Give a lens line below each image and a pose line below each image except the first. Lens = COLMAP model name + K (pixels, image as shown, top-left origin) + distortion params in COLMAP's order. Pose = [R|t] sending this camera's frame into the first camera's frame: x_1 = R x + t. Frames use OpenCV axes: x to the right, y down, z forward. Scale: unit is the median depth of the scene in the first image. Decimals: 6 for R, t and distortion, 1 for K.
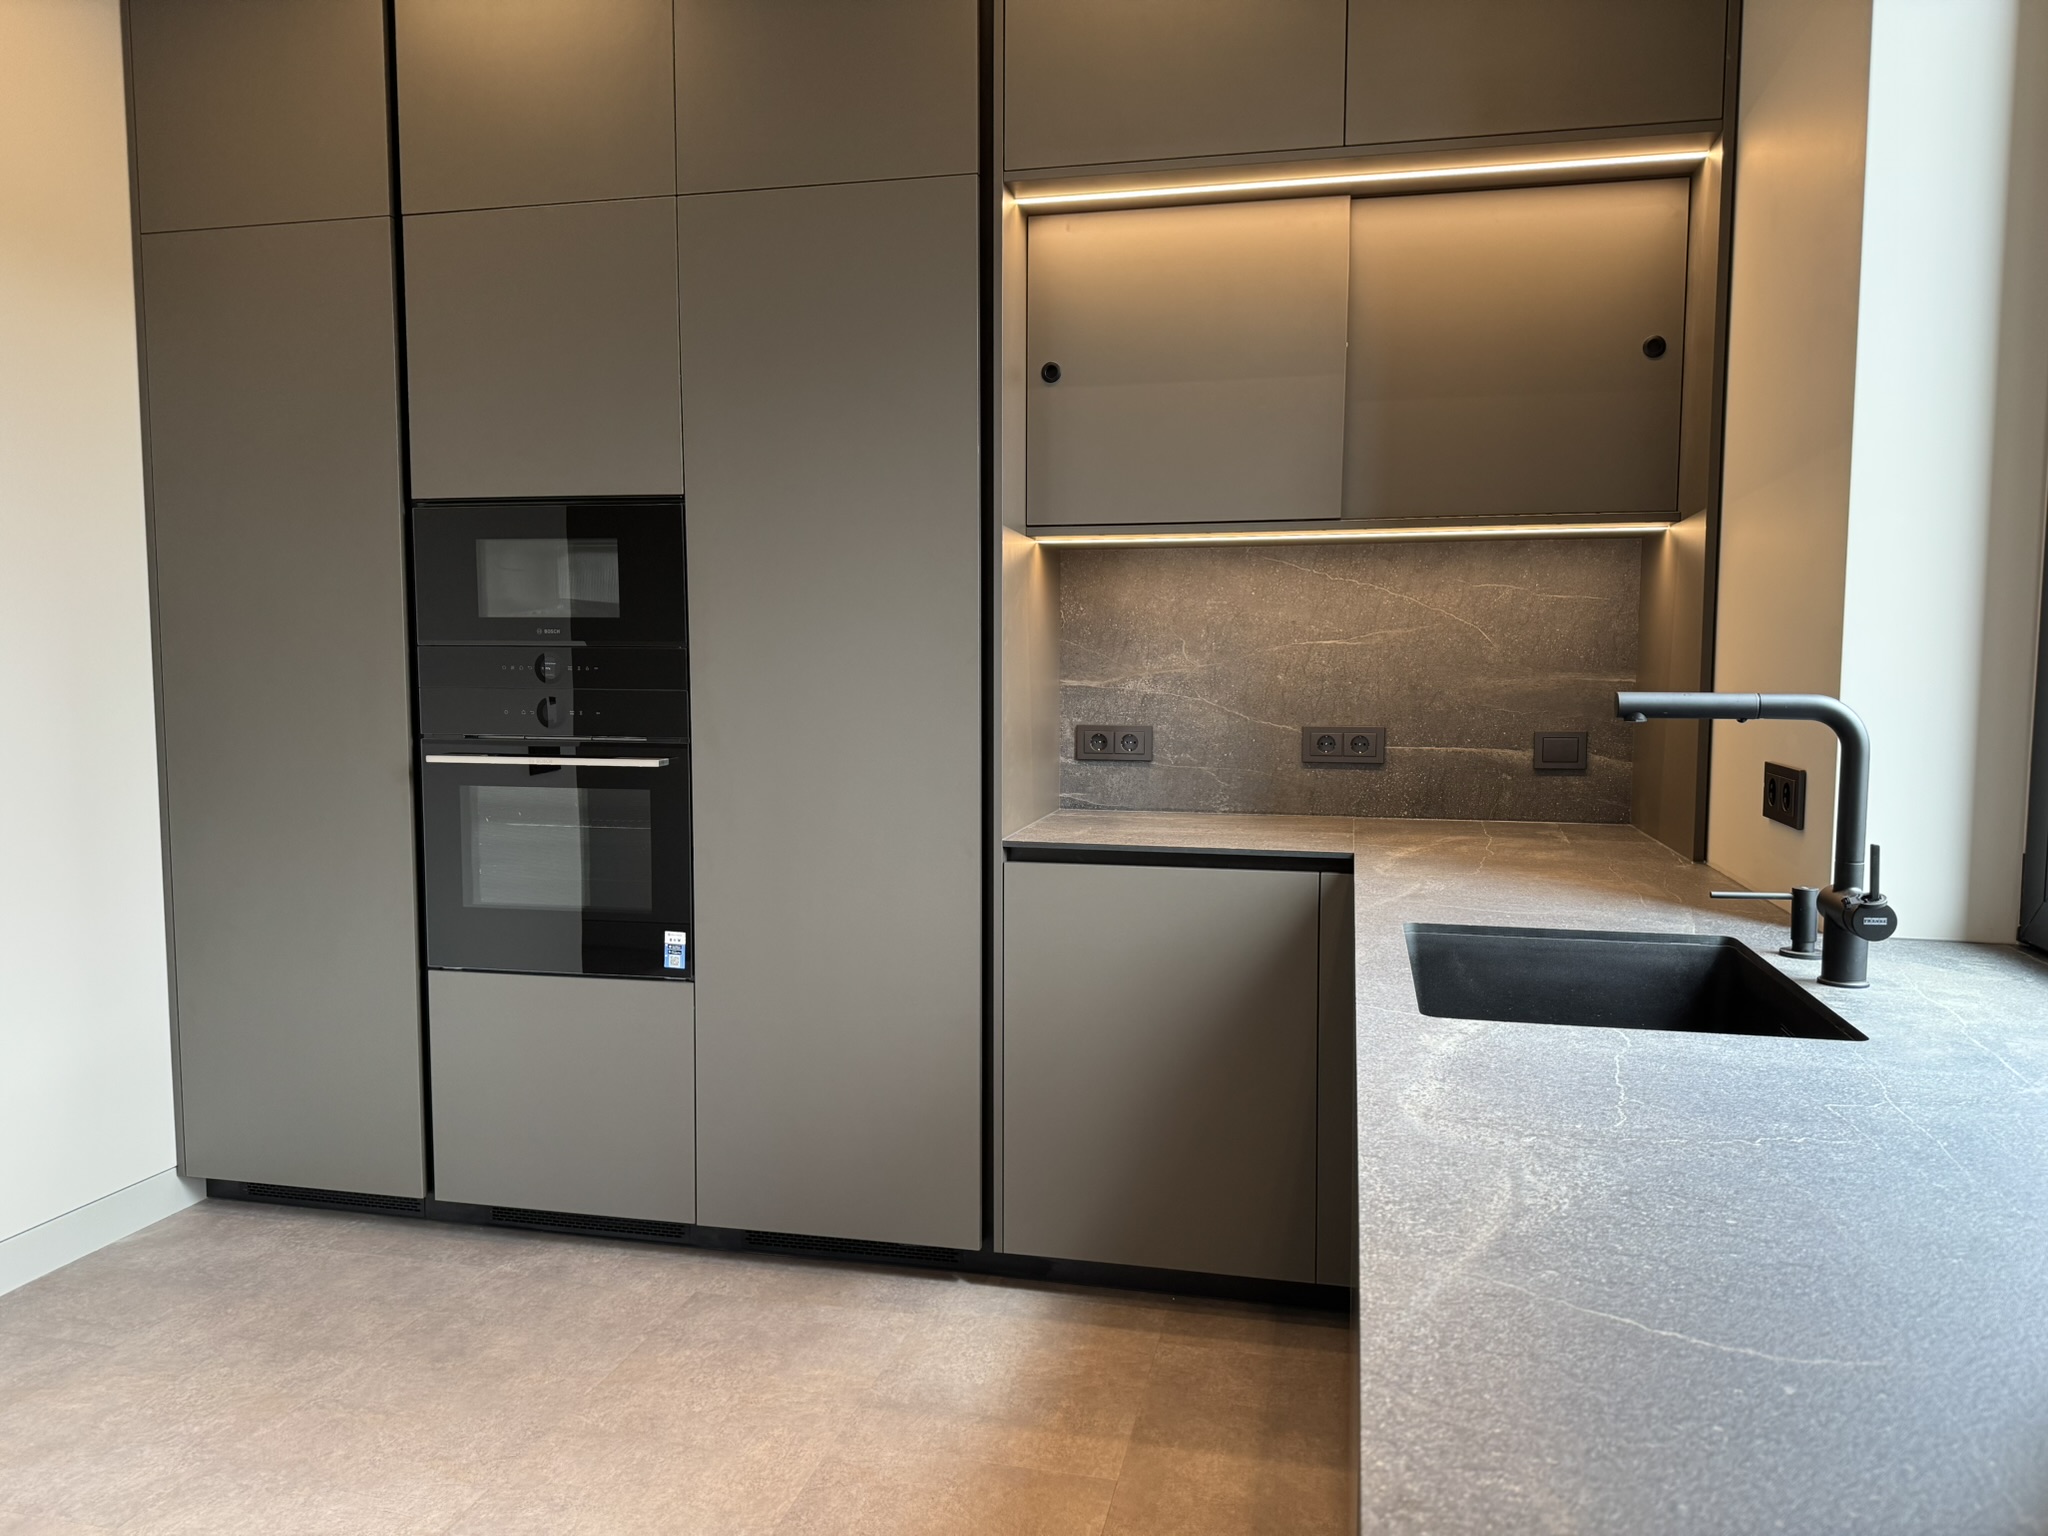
lens RADIAL K [[1430.0, 0, 1023.4], [0, 1430.0, 776.3], [0, 0, 1]] dist [0.131740, -0.241978]
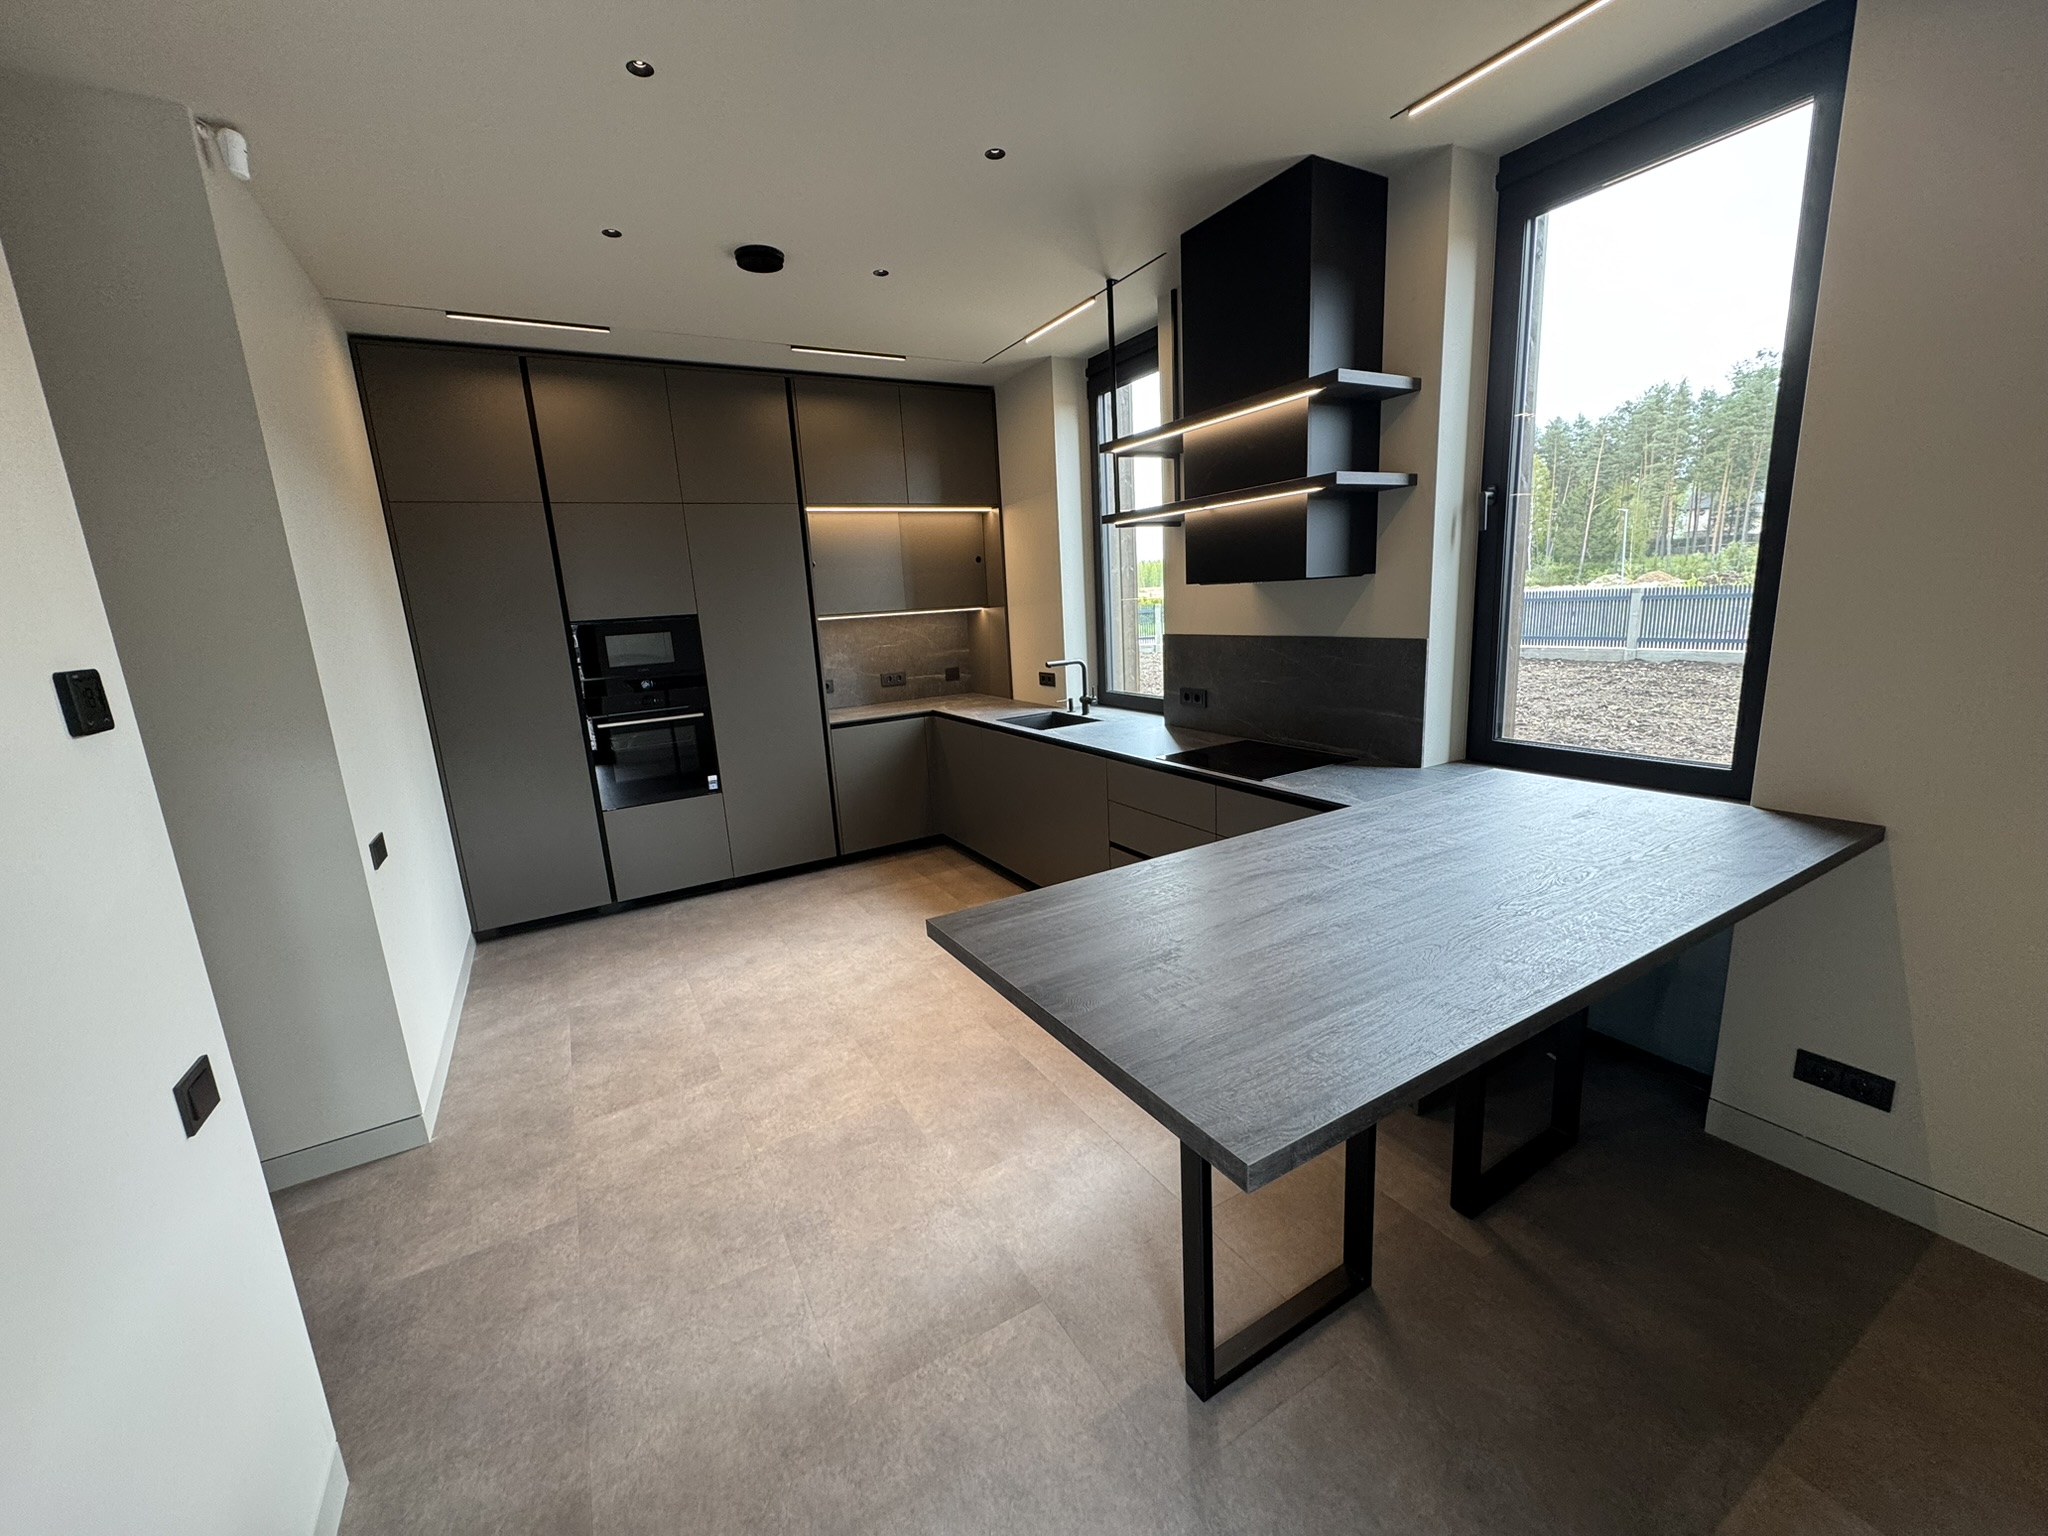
lens RADIAL K [[814.1, 0, 1026.0], [0, 814.1, 765.1], [0, 0, 1]] dist [0.001277, 0.000061]
pose [[0.726429, -0.183712, 0.662232, -0.821914], [0.113335, 0.982439, 0.148219, -0.071742], [-0.677832, -0.032616, 0.734493, -0.524677]]
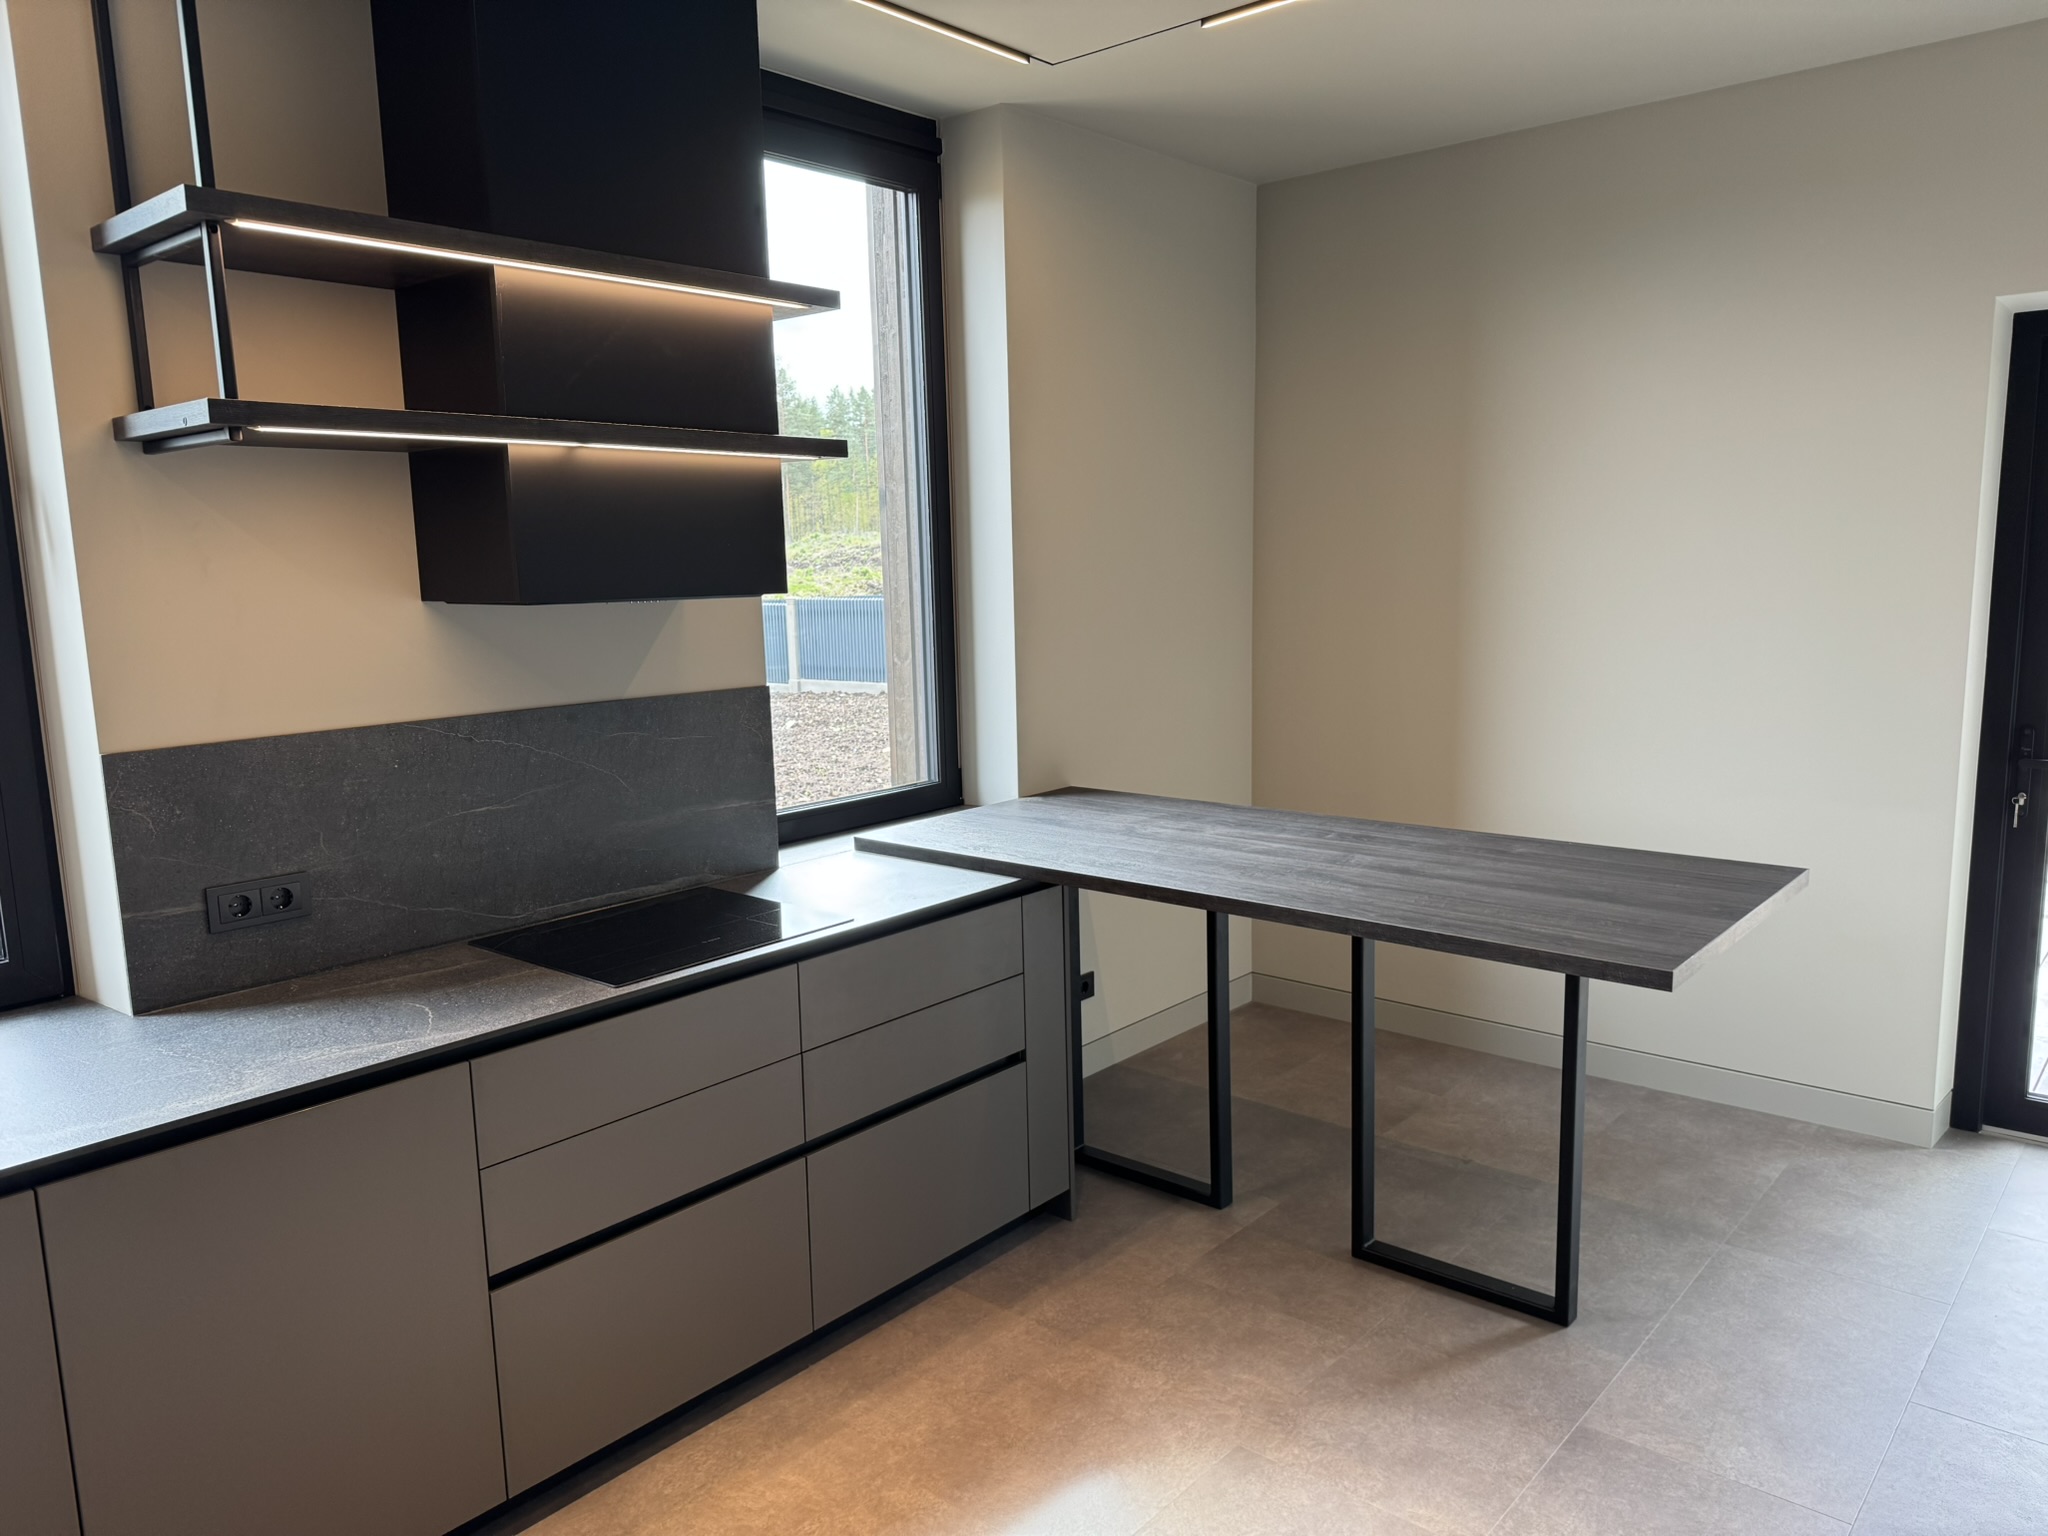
lens RADIAL K [[1430.0, 0, 1023.4], [0, 1430.0, 776.3], [0, 0, 1]] dist [0.131740, -0.241978]
pose [[-0.879902, -0.050102, 0.472505, -0.572658], [0.064515, 0.972619, 0.223273, -0.198141], [-0.470754, 0.226942, -0.852577, 0.778665]]
